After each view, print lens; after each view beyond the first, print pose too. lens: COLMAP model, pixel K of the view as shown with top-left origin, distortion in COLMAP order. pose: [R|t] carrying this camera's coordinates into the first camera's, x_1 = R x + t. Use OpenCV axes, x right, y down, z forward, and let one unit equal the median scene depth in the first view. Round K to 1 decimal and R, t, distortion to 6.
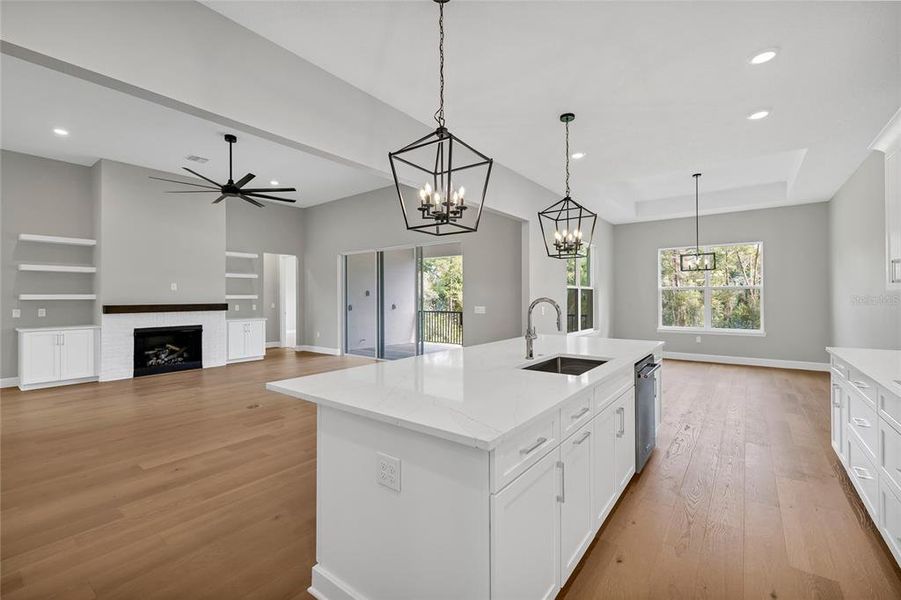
lens RADIAL K [[388.7, 0, 440.2], [0, 388.7, 294.3], [0, 0, 1]] dist [0.000228, 0.000408]
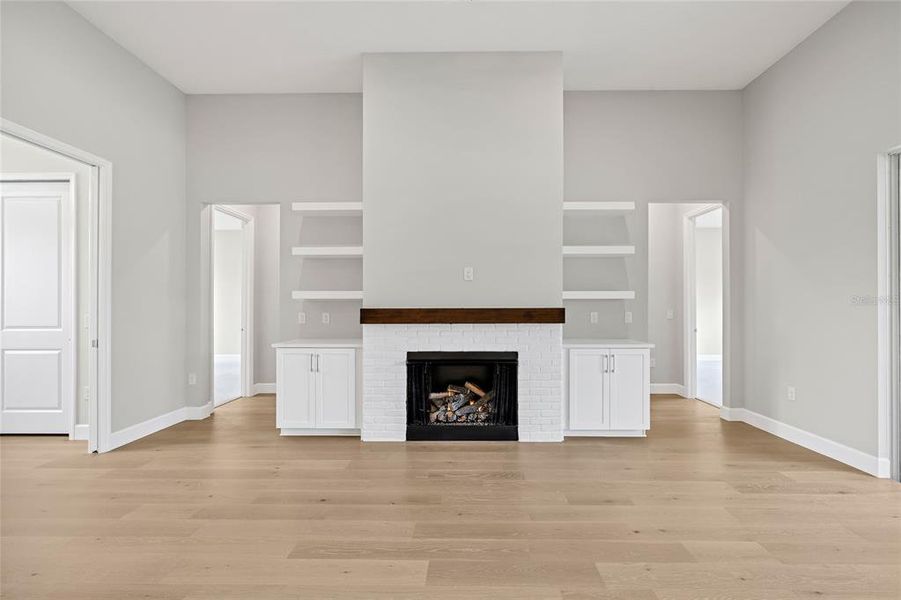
lens RADIAL K [[379.9, 0, 474.1], [0, 379.9, 304.4], [0, 0, 1]] dist [-0.001025, 0.000000]
pose [[0.633651, 0.001870, -0.773617, -0.279686], [0.004482, 0.999971, 0.006088, 0.016449], [0.773606, -0.007325, 0.633625, 0.656875]]
